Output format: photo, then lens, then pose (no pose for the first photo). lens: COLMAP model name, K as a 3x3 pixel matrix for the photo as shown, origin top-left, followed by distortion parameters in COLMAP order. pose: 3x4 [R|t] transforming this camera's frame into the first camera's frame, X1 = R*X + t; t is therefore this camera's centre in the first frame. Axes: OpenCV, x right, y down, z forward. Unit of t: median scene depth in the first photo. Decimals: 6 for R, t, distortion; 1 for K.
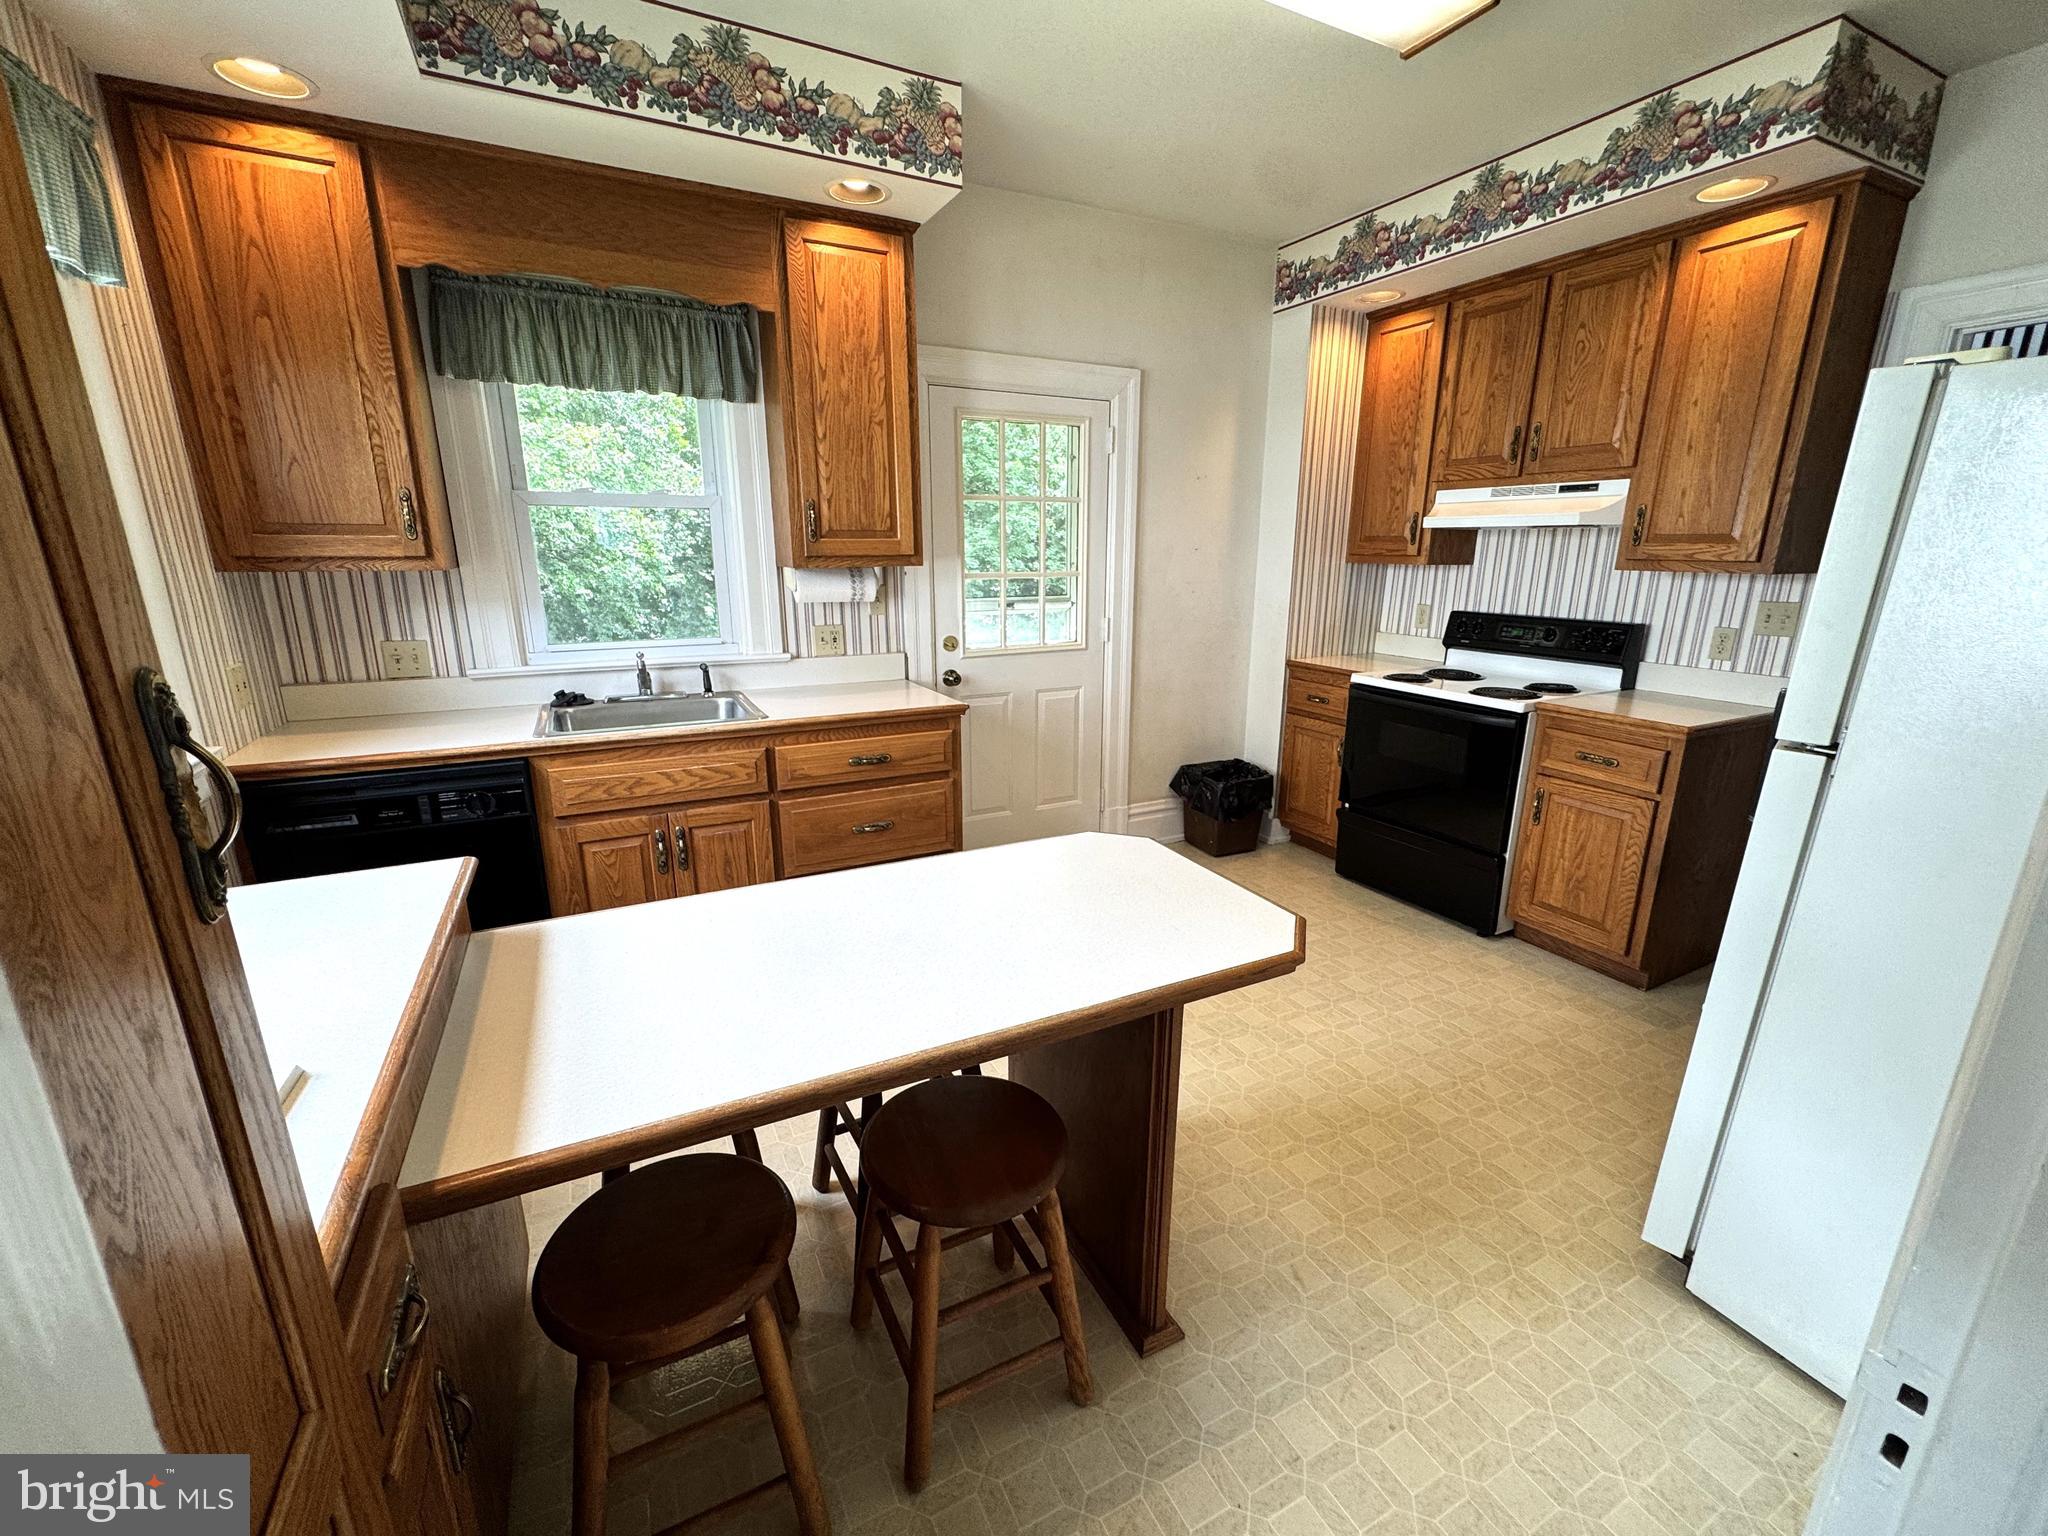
lens RADIAL K [[822.6, 0, 1028.7], [0, 822.6, 768.7], [0, 0, 1]] dist [0.002473, -0.000250]
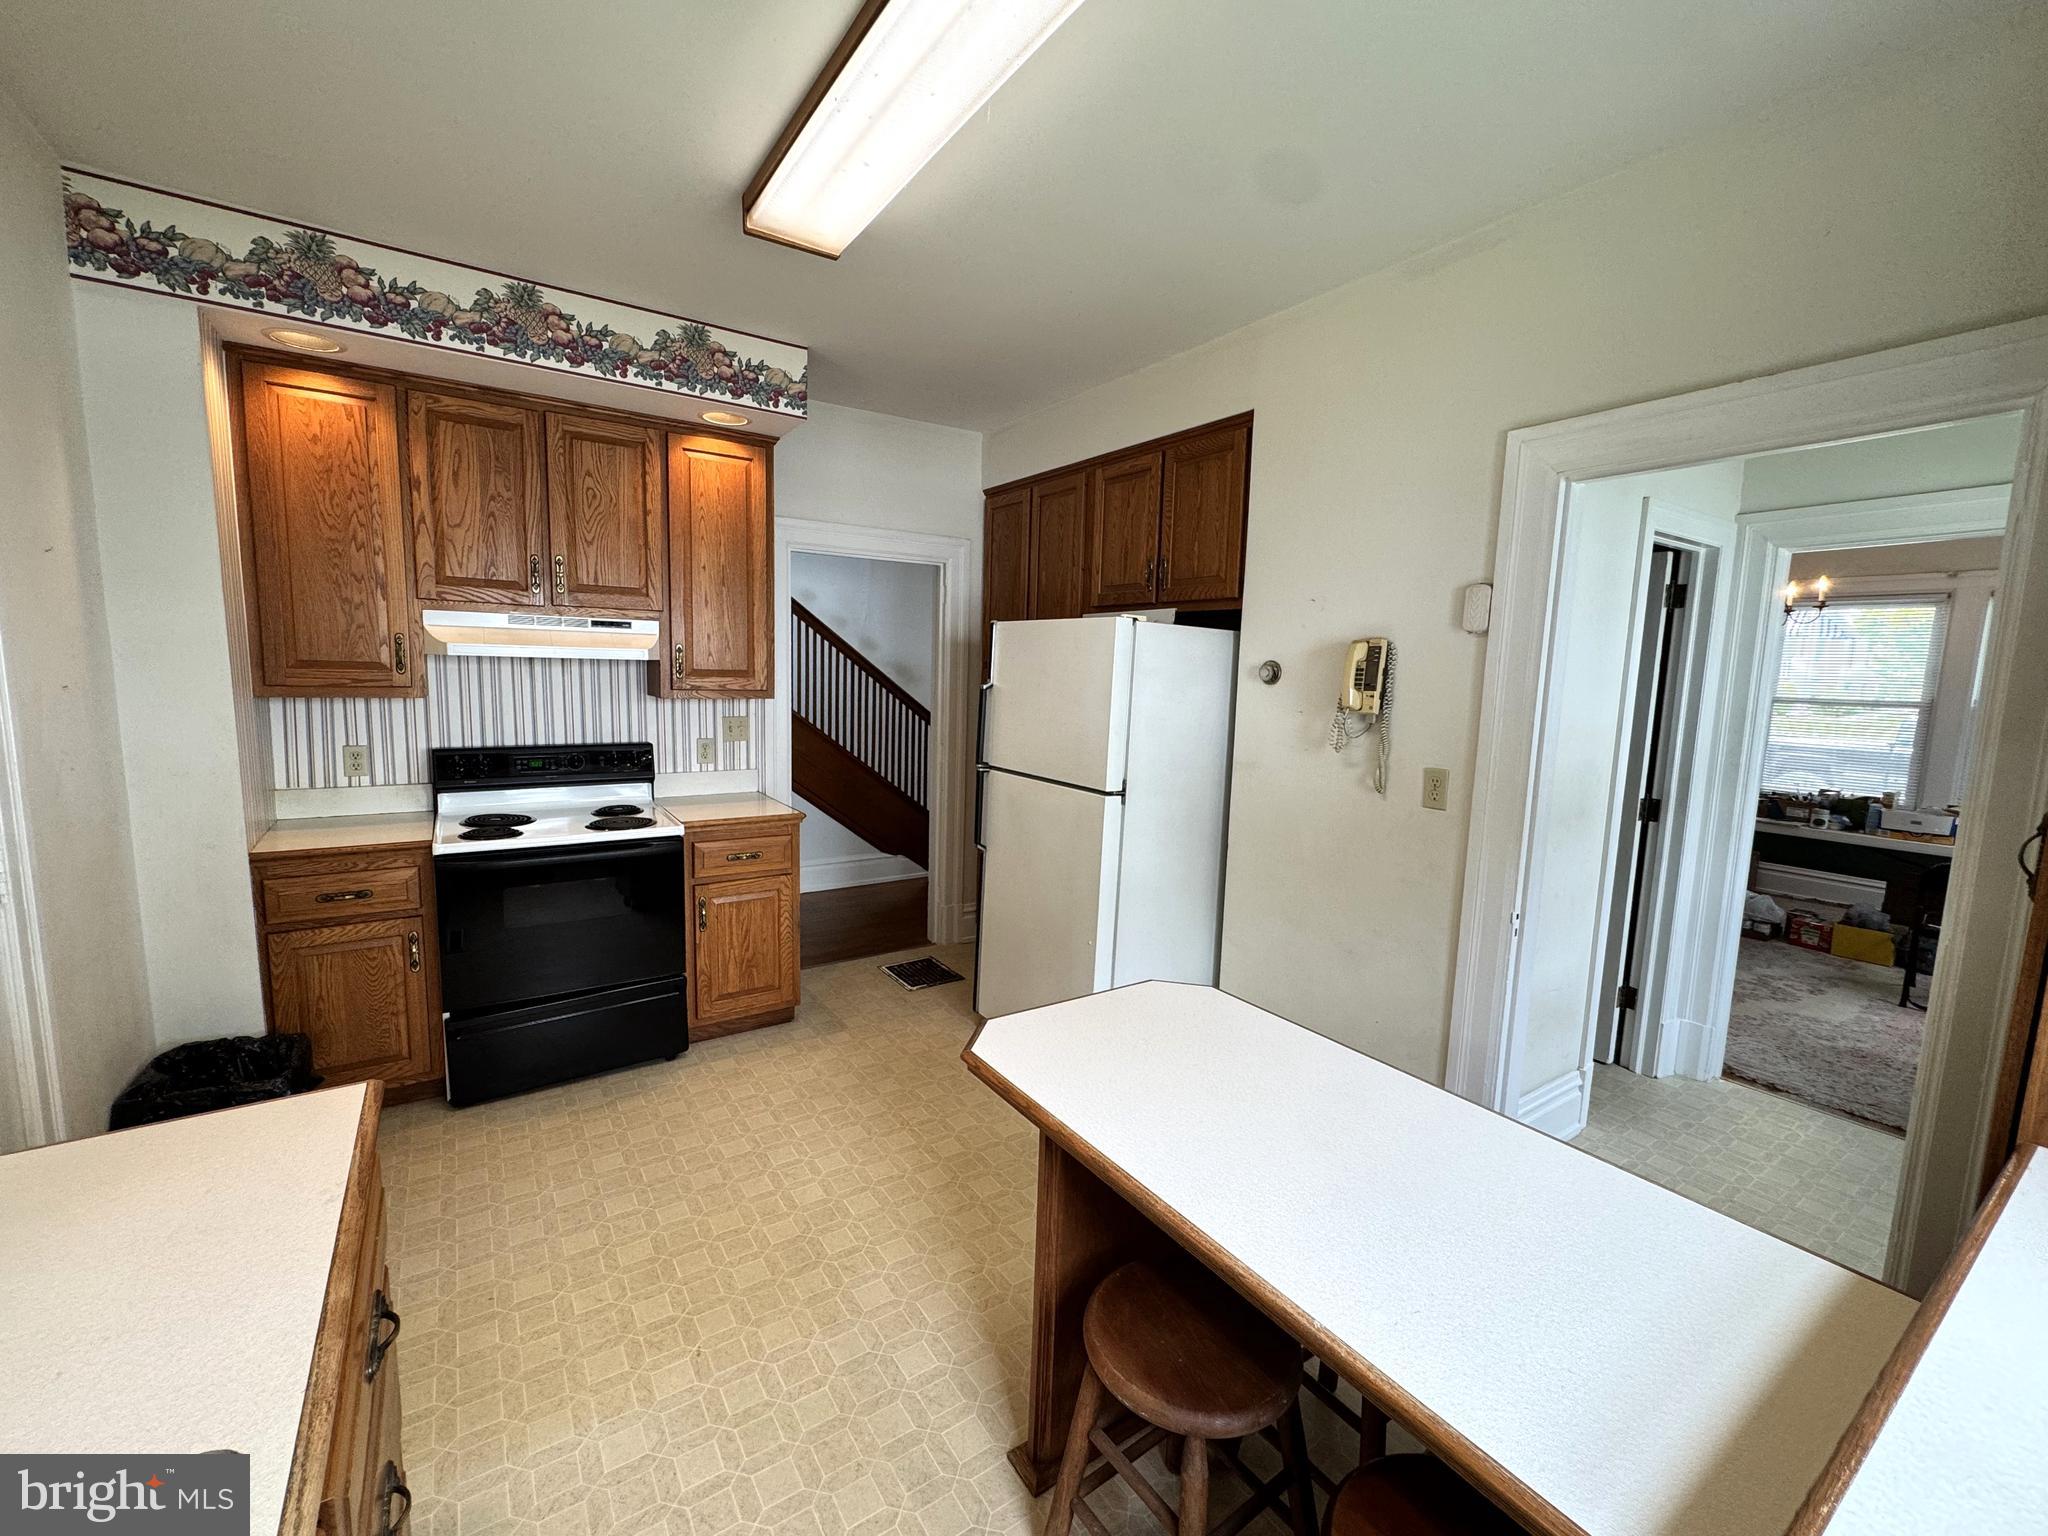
lens RADIAL K [[822.6, 0, 1024.9], [0, 822.6, 777.8], [0, 0, 1]] dist [0.002473, -0.000250]
pose [[-0.094847, -0.141834, 0.985336, -0.446886], [0.235119, 0.958604, 0.160618, -0.193050], [-0.967328, 0.246905, -0.057573, 0.584576]]
